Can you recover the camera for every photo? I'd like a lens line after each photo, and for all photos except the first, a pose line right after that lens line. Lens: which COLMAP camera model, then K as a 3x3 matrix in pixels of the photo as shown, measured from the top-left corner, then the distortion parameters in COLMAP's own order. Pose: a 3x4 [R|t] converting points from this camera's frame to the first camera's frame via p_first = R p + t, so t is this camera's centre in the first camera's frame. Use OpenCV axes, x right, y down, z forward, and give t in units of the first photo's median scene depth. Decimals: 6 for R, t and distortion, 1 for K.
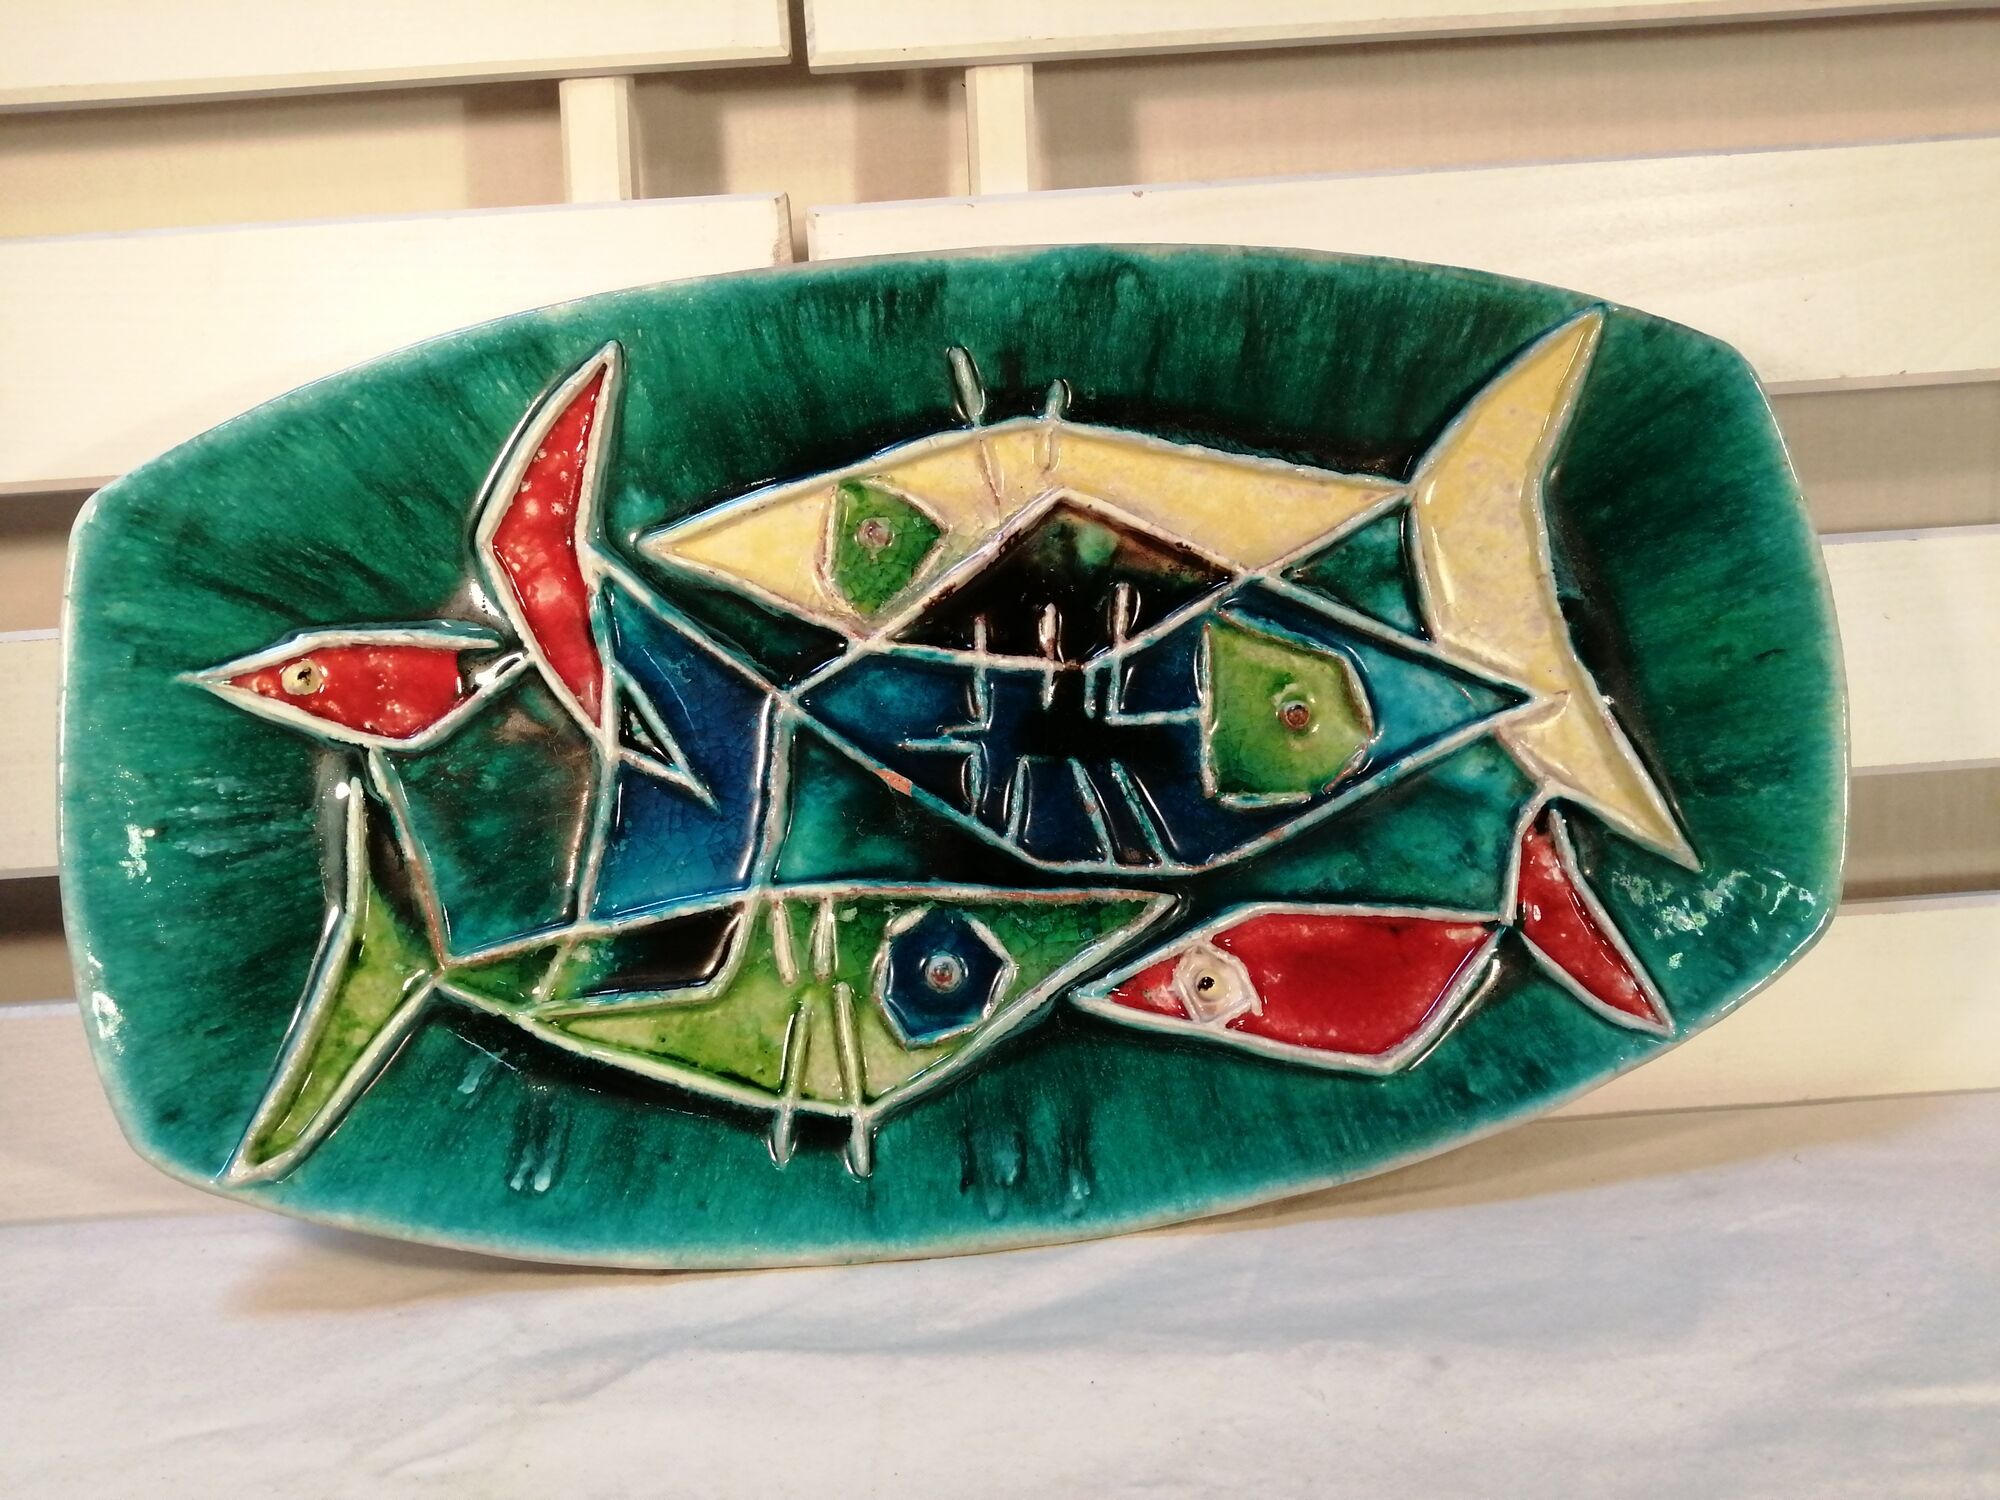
lens RADIAL K [[1533.8, 0, 1000.0], [0, 1533.8, 750.0], [0, 0, 1]] dist [0.033403, -0.116529]
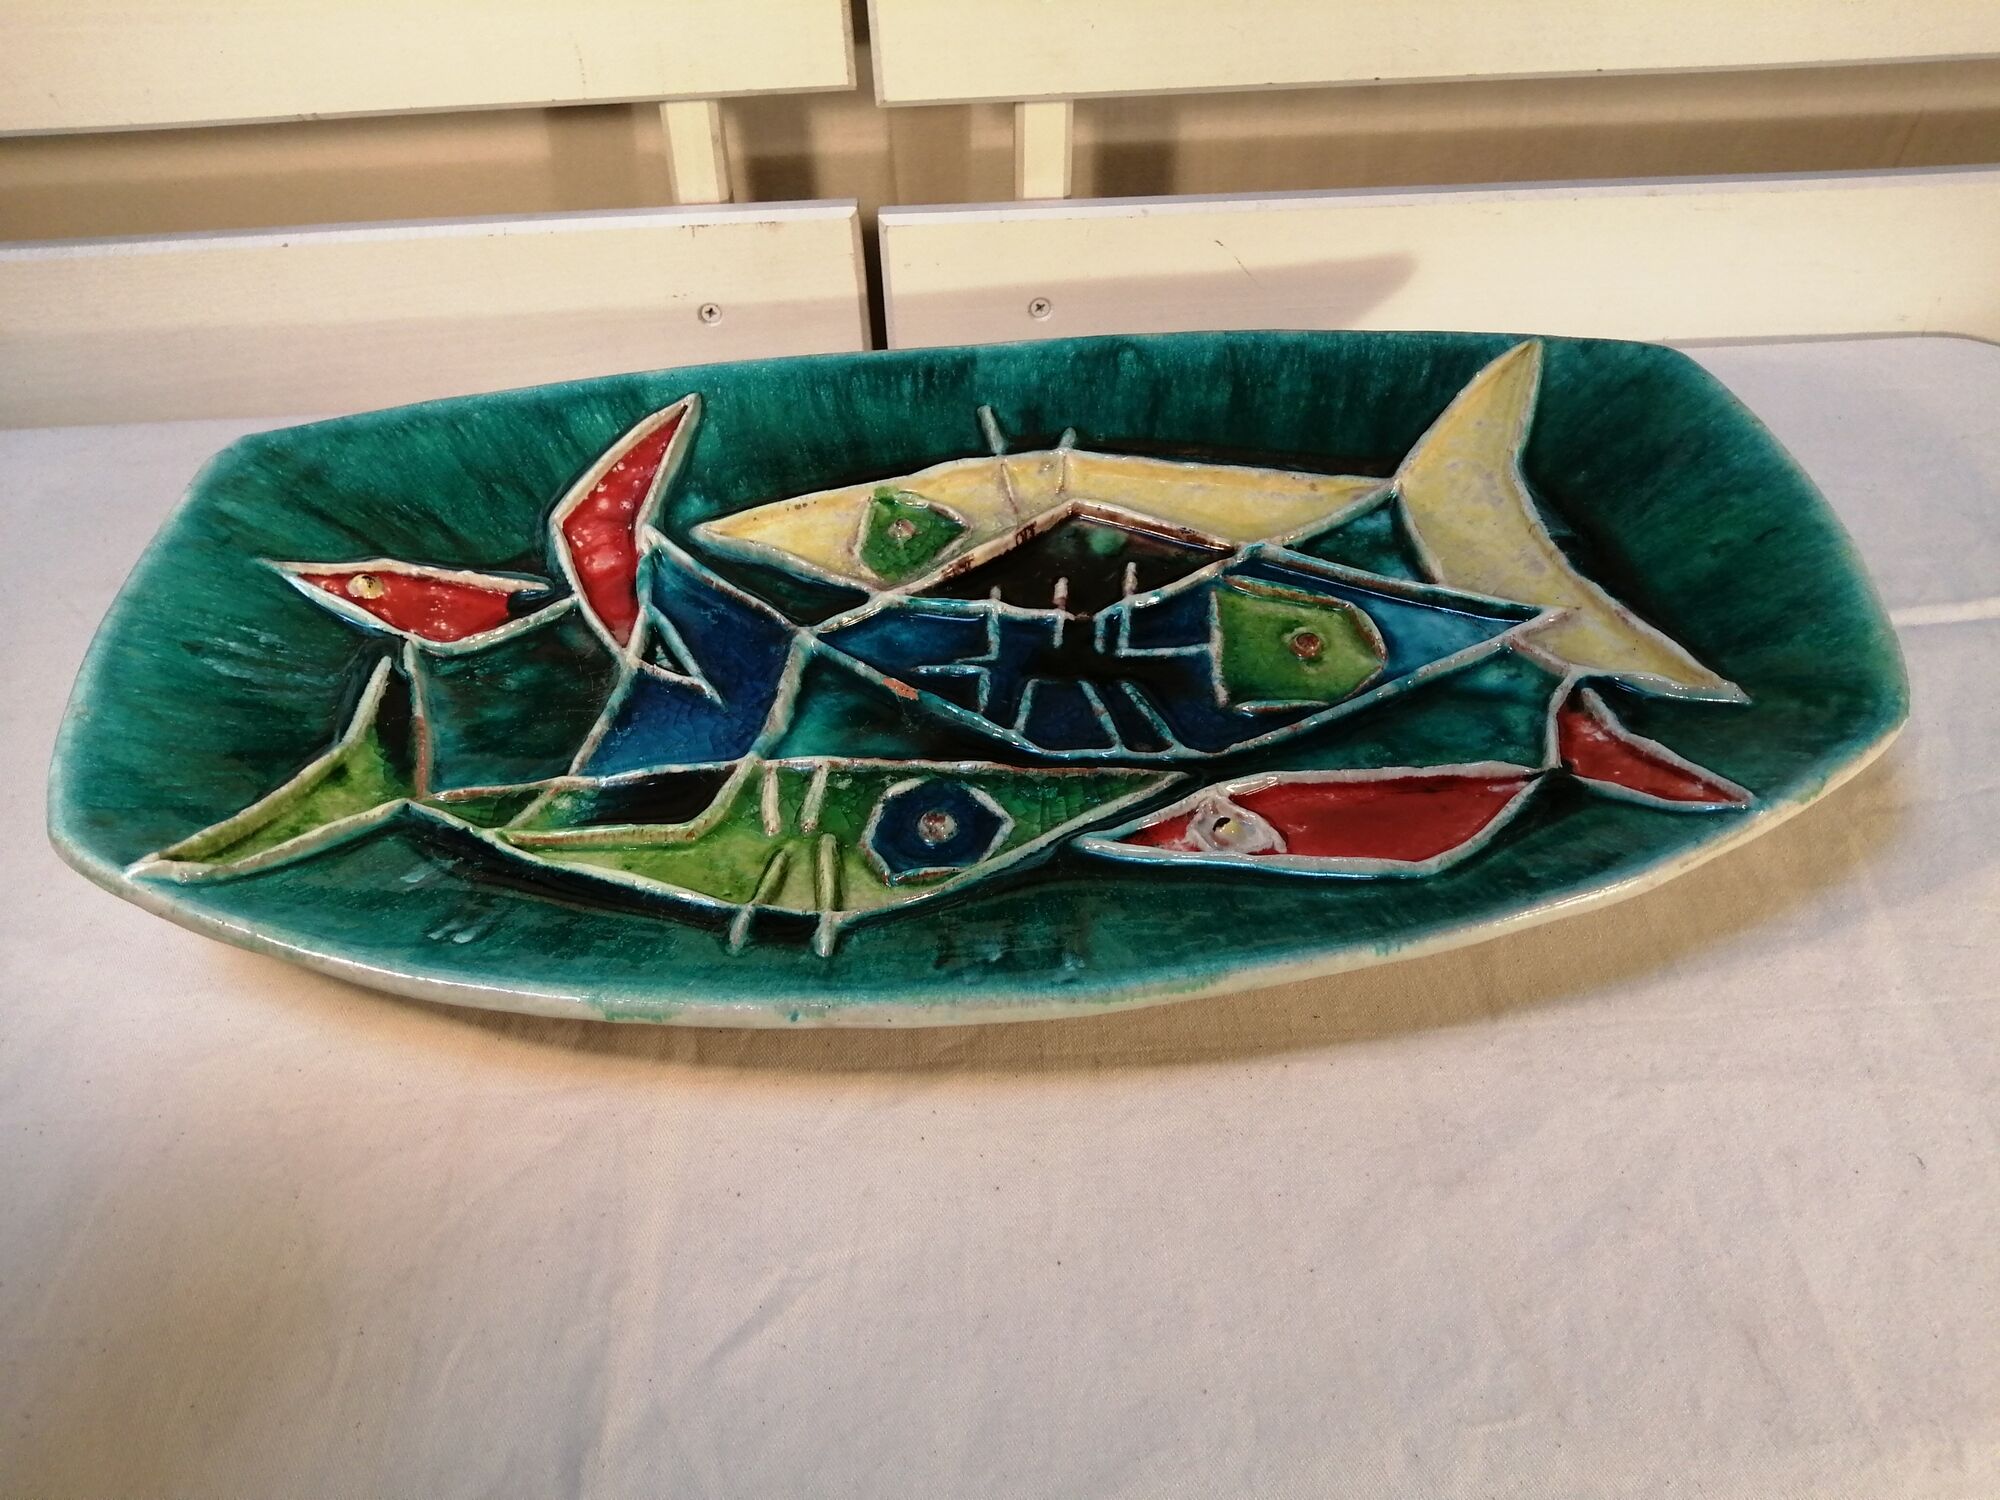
lens RADIAL K [[1533.8, 0, 1000.0], [0, 1533.8, 750.0], [0, 0, 1]] dist [0.033403, -0.116529]
pose [[0.995579, -0.023437, -0.090952, 0.085349], [-0.036970, 0.792409, -0.608869, 0.663570], [0.086342, 0.609540, 0.788039, 0.241429]]
